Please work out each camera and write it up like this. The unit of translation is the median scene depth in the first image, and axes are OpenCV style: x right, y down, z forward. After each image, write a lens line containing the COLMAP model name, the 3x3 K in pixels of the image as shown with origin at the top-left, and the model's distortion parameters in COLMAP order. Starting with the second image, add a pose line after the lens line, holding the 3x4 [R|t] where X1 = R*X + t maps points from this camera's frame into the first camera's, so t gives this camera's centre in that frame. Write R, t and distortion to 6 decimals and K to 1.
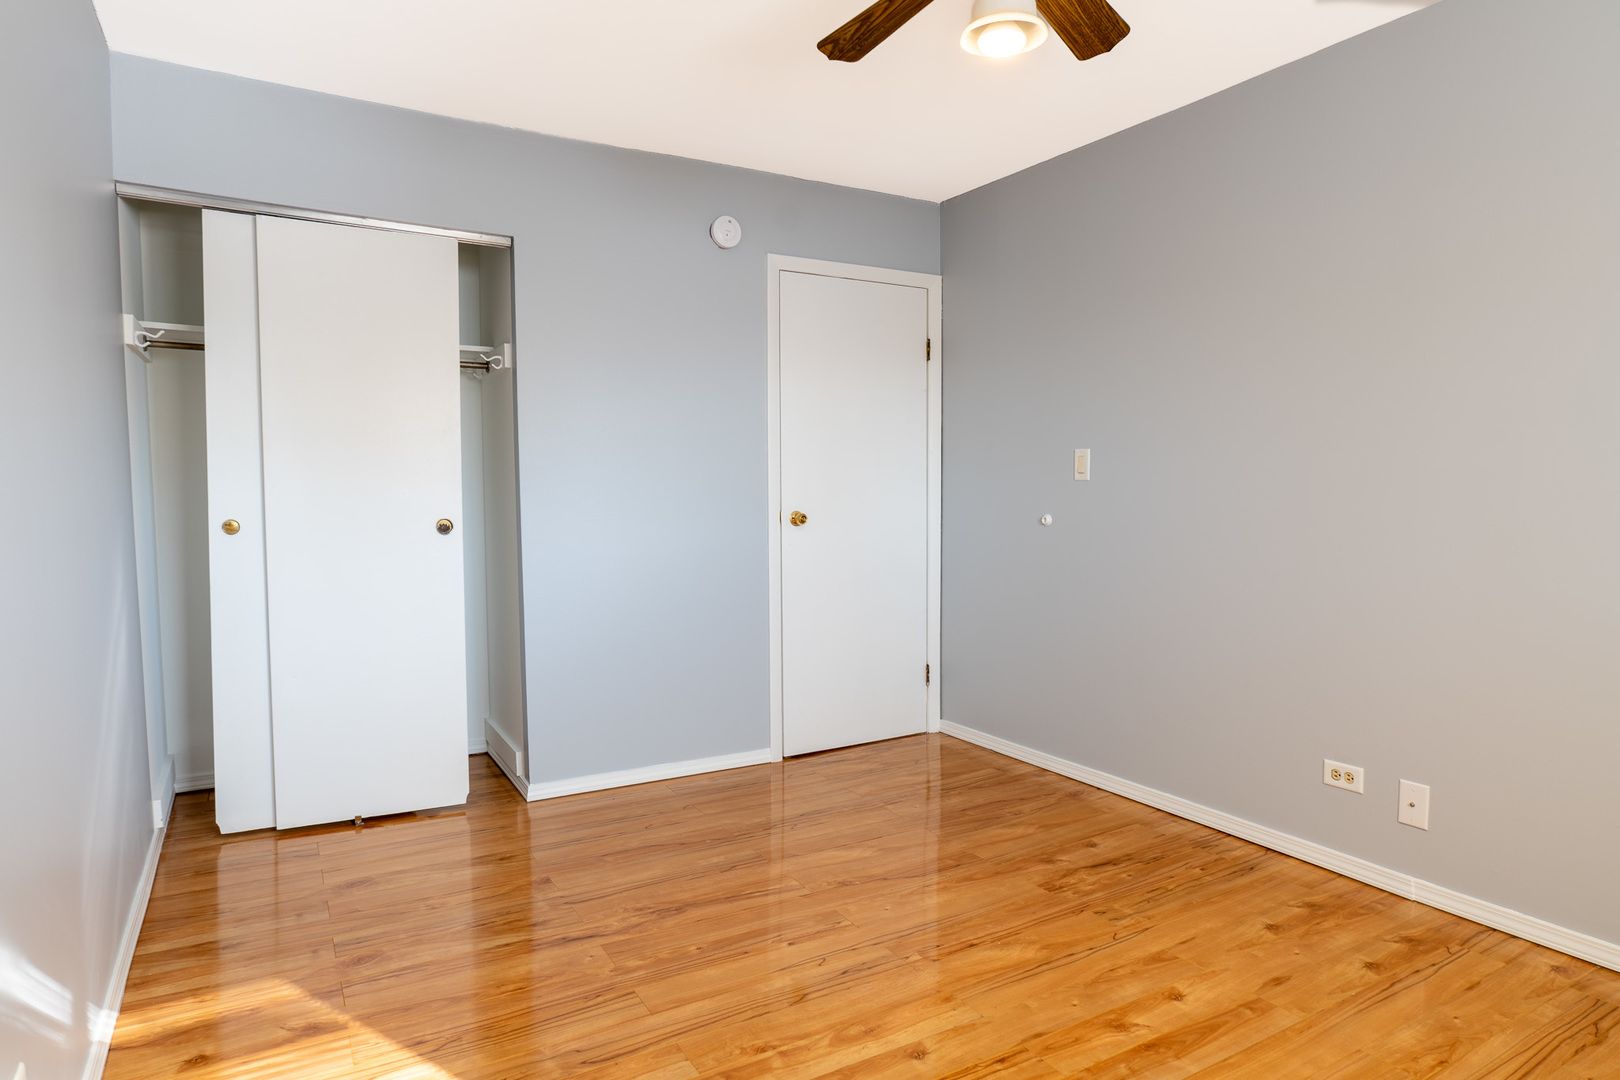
lens RADIAL K [[962.1, 0, 818.5], [0, 962.1, 538.4], [0, 0, 1]] dist [-0.055444, 0.039596]
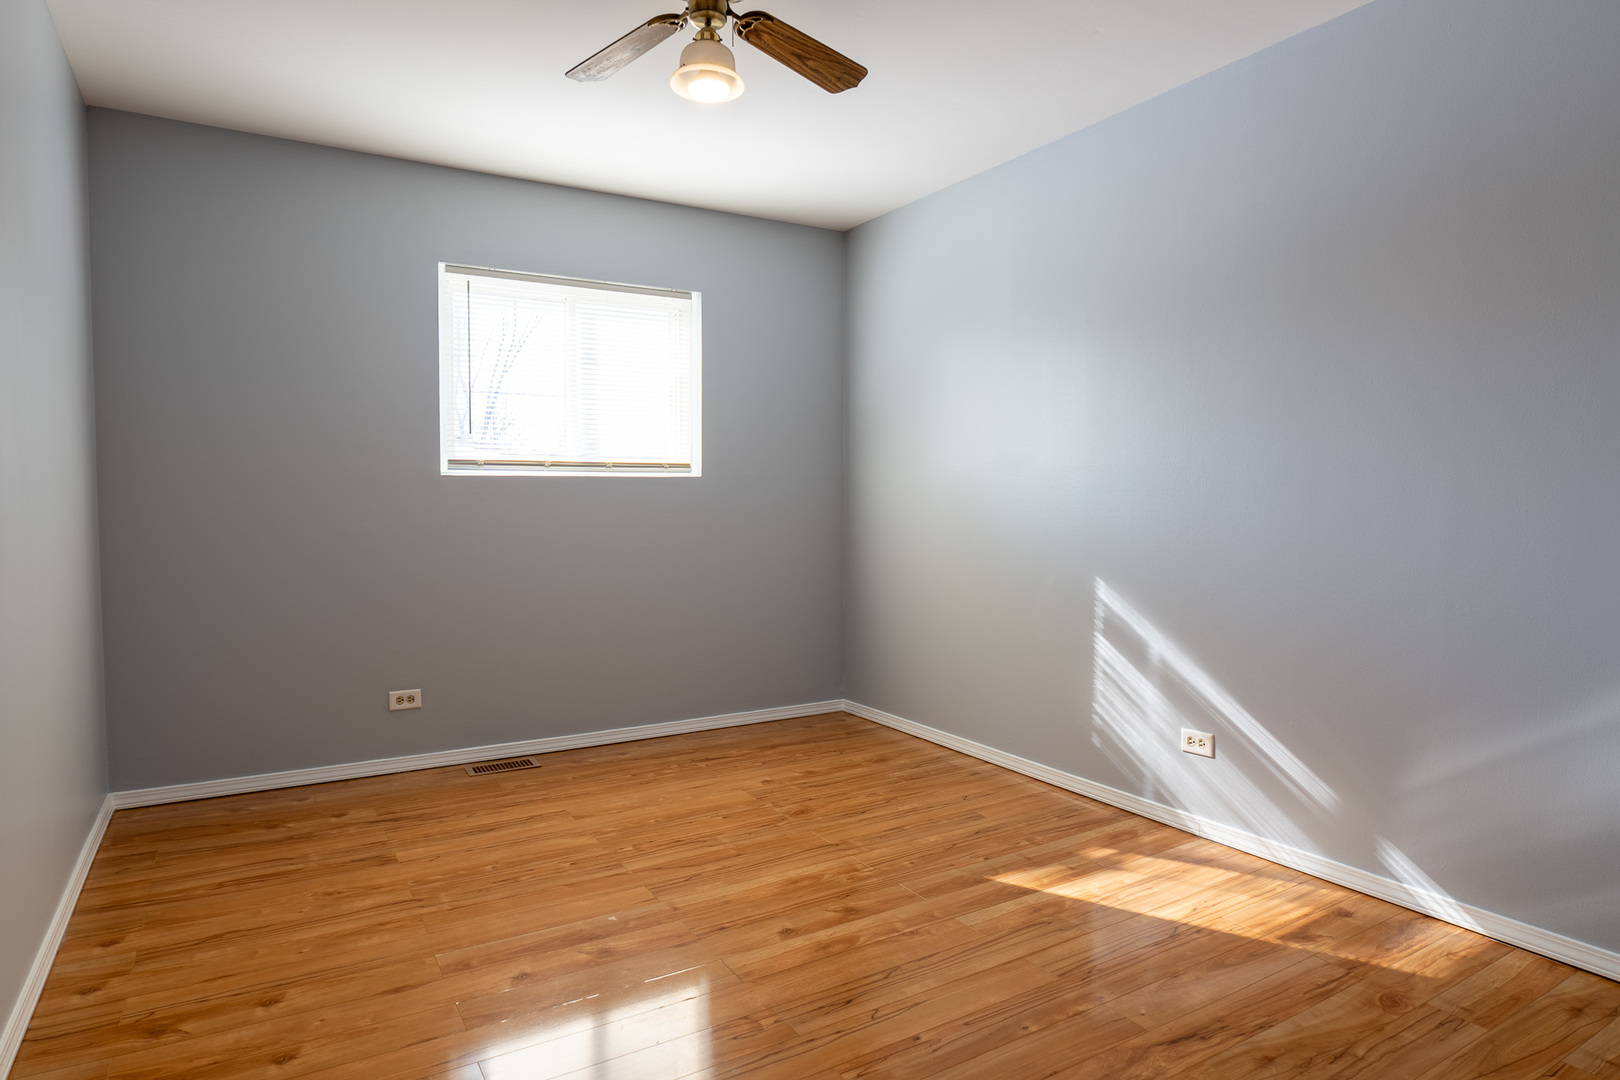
lens RADIAL K [[962.1, 0, 818.5], [0, 962.1, 538.4], [0, 0, 1]] dist [-0.055444, 0.039596]
pose [[-0.999858, 0.008320, -0.014654, 0.069708], [0.006717, 0.994322, 0.106197, -0.090054], [0.015454, 0.106084, -0.994237, 1.961441]]
